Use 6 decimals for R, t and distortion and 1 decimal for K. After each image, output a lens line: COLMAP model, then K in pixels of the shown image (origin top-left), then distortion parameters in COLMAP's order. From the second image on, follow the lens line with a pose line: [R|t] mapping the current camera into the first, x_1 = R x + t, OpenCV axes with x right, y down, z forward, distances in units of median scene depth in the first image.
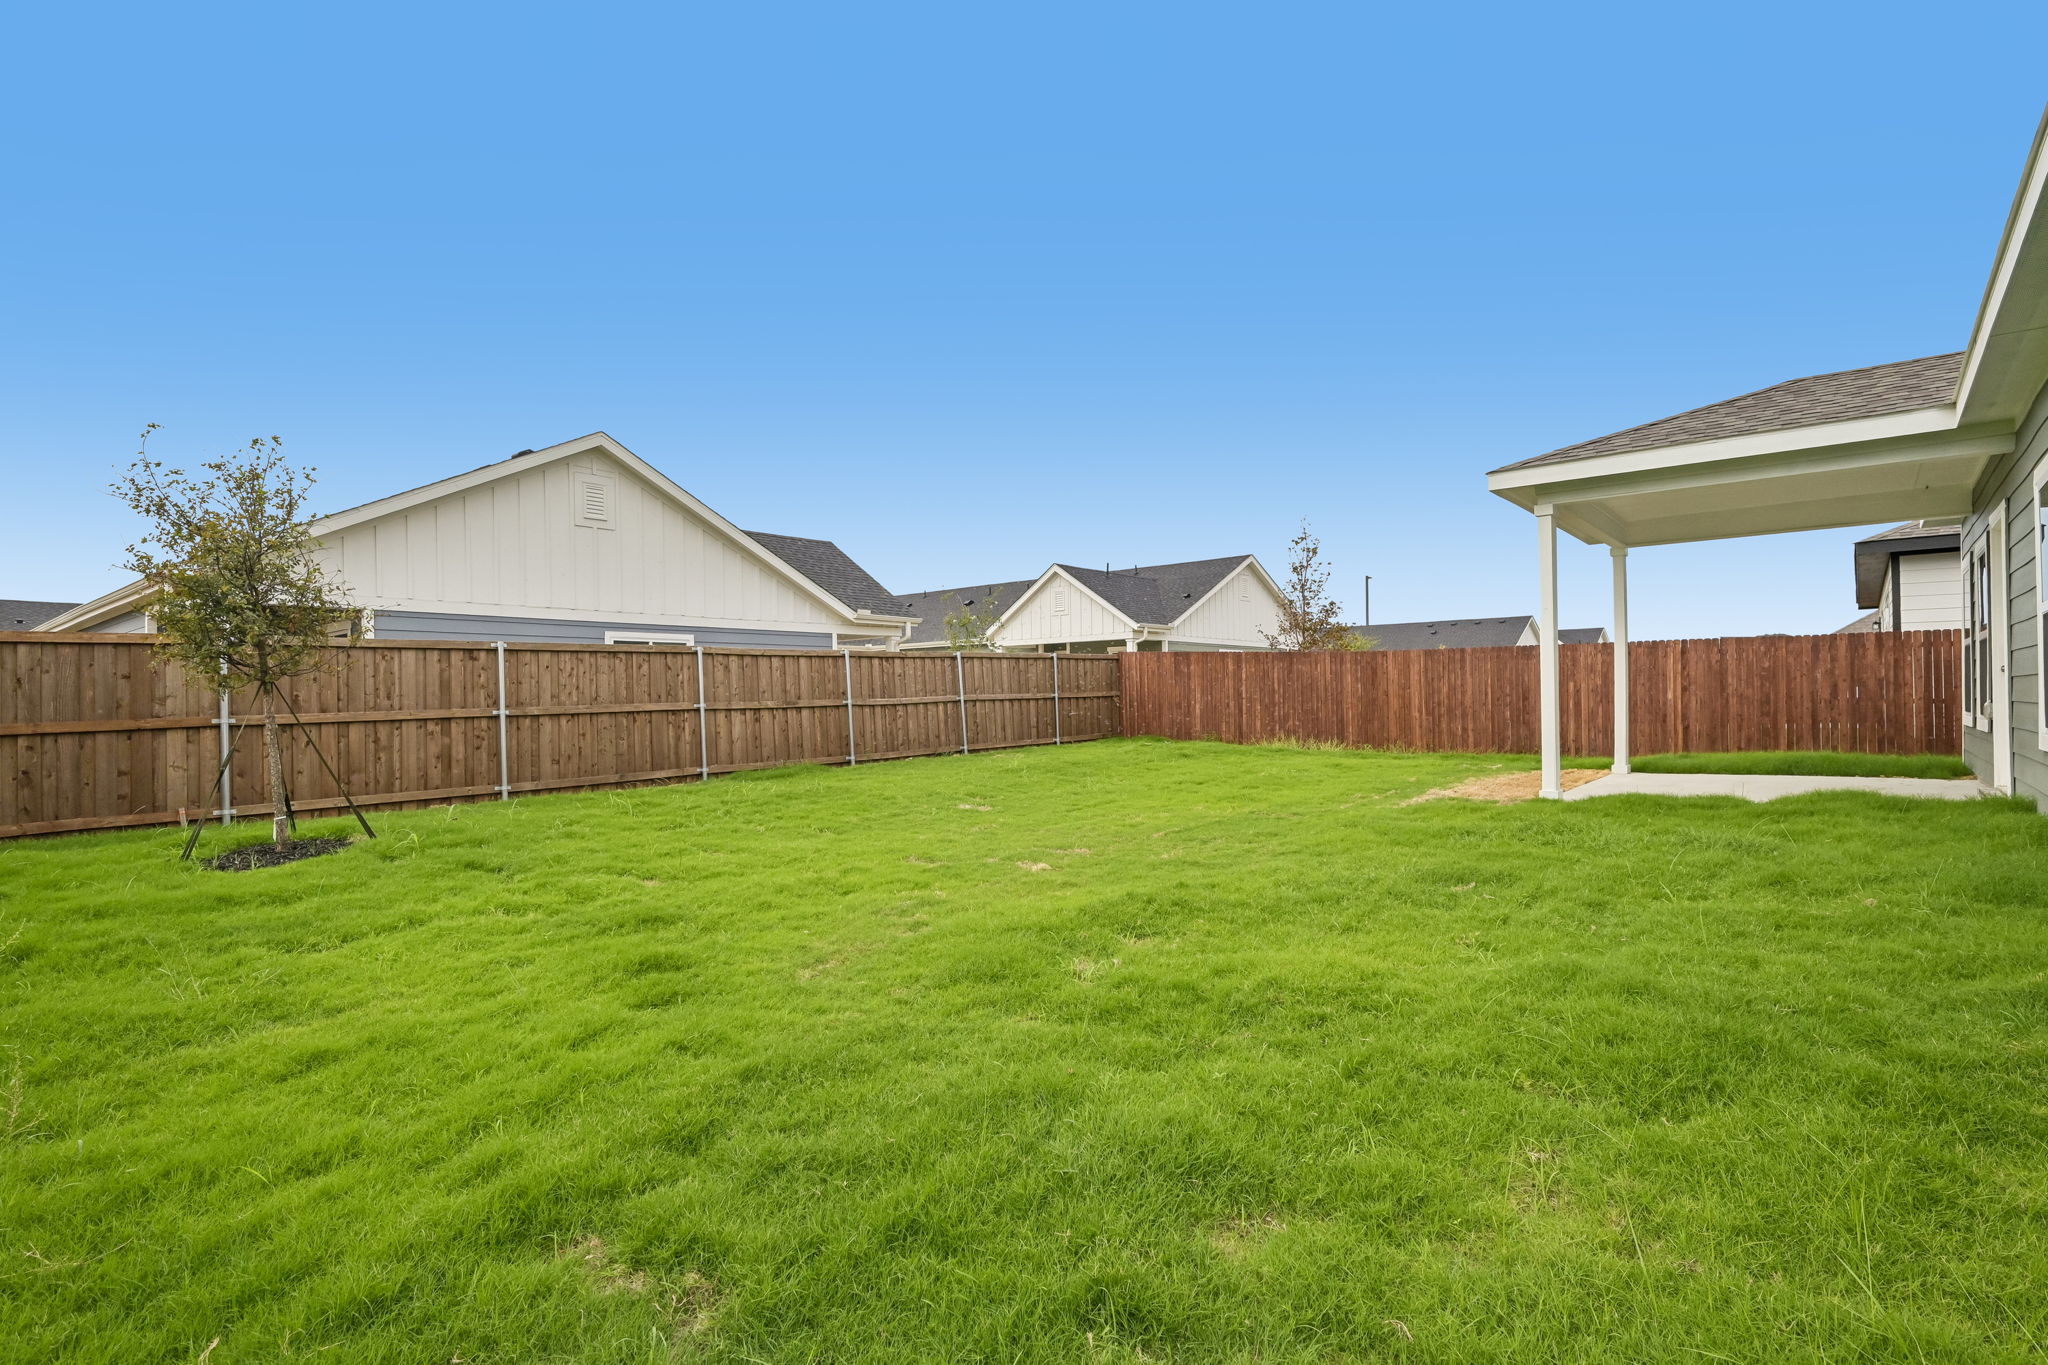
lens RADIAL K [[953.8, 0, 1040.9], [0, 953.8, 694.8], [0, 0, 1]] dist [-0.001772, 0.000517]
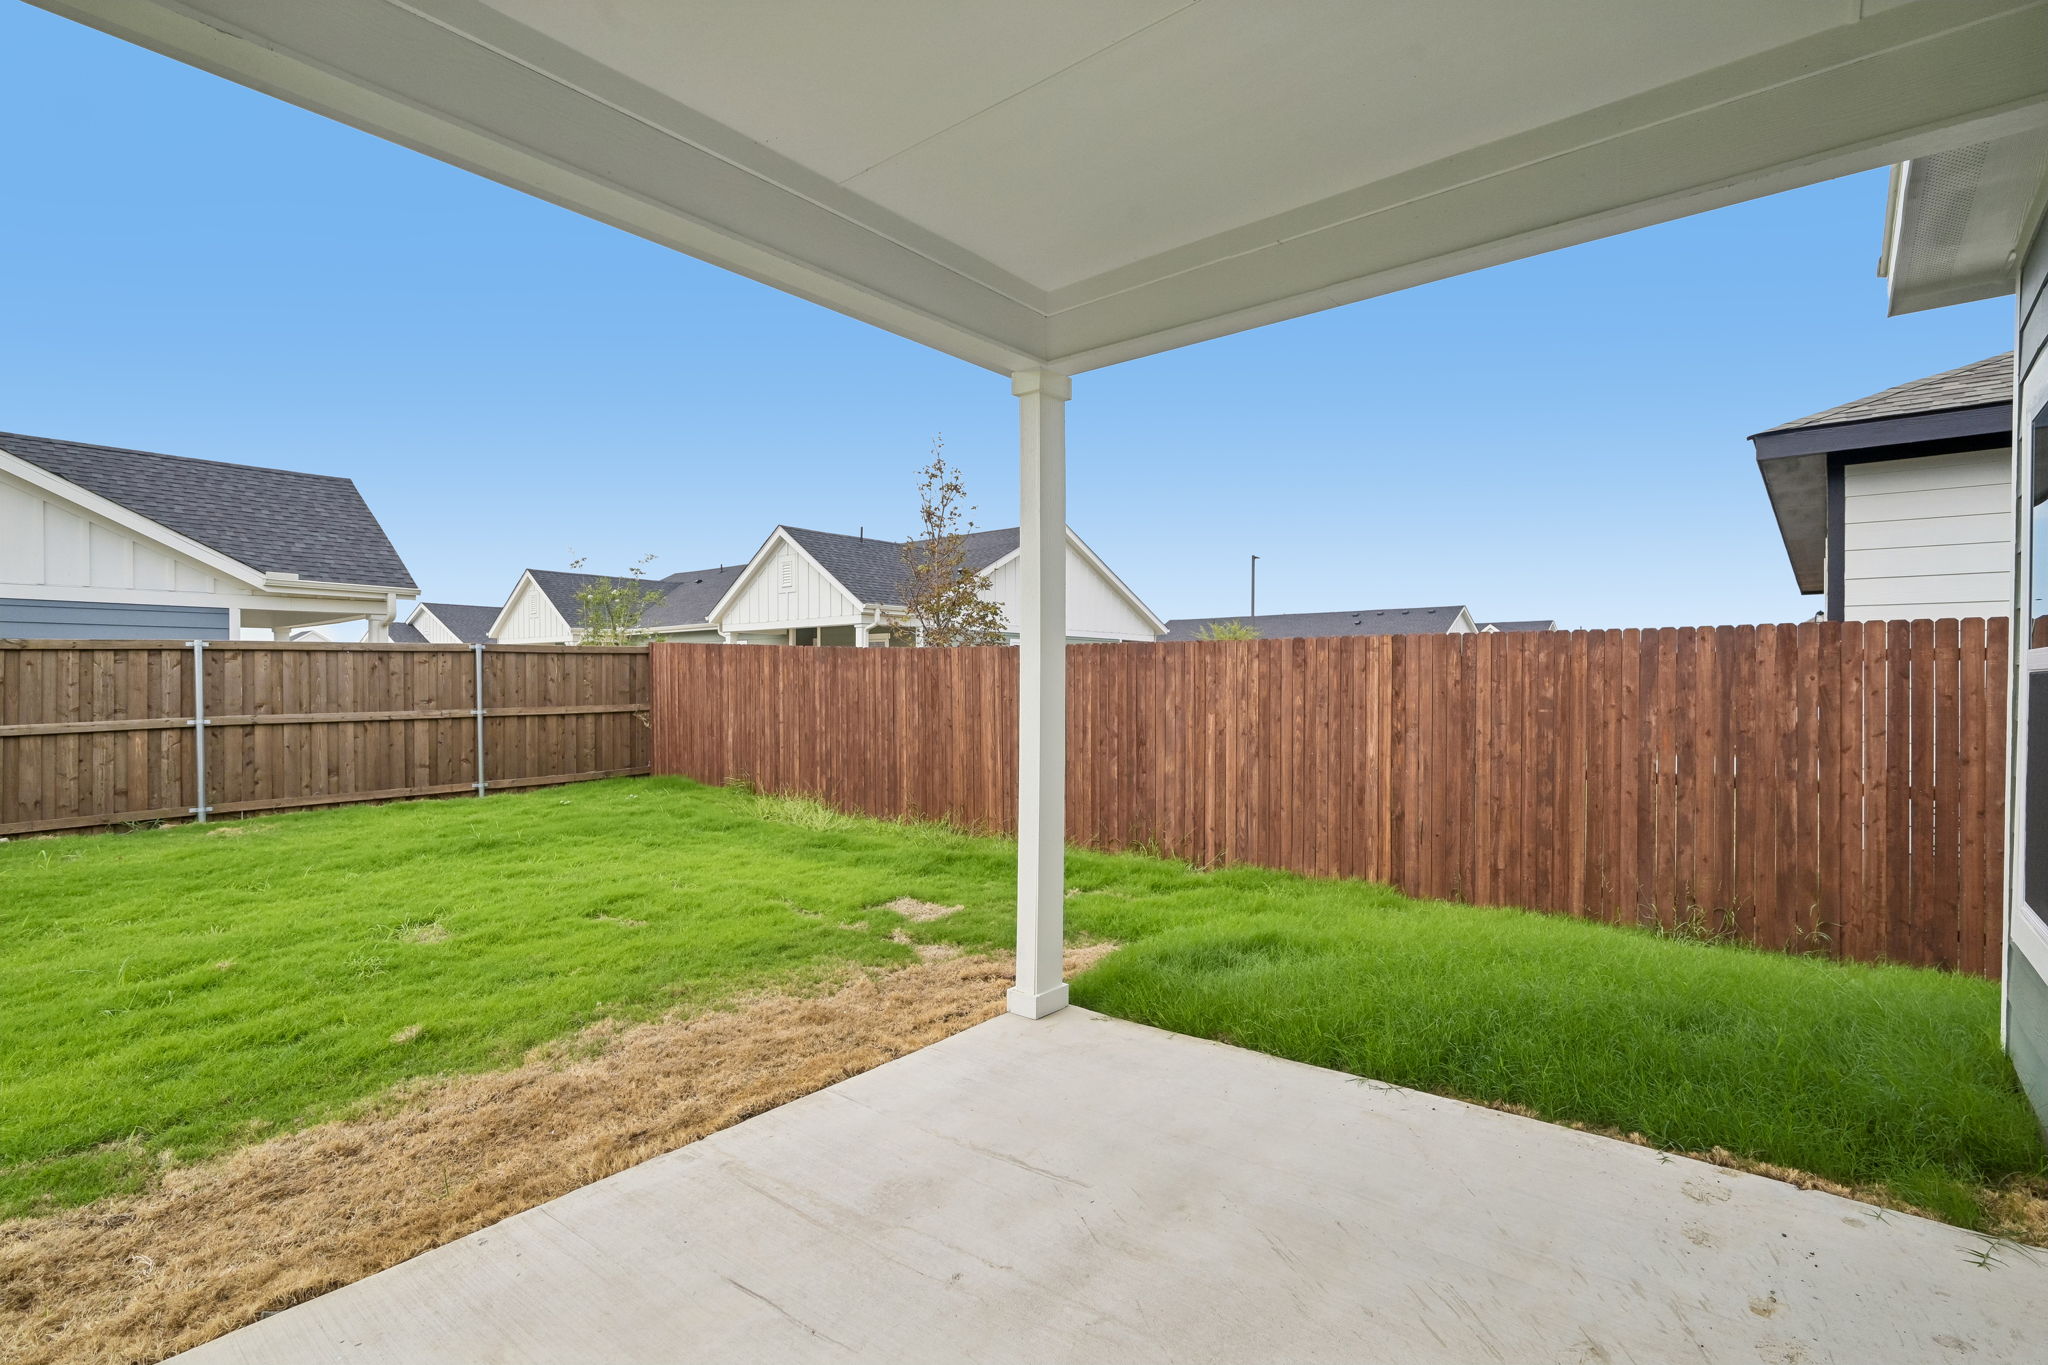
lens RADIAL K [[953.8, 0, 1026.4], [0, 953.8, 697.0], [0, 0, 1]] dist [-0.001772, 0.000517]
pose [[0.999868, 0.011934, 0.011064, 0.410107], [-0.012117, 0.999788, 0.016627, -0.027480], [-0.010863, -0.016759, 0.999801, 0.442370]]
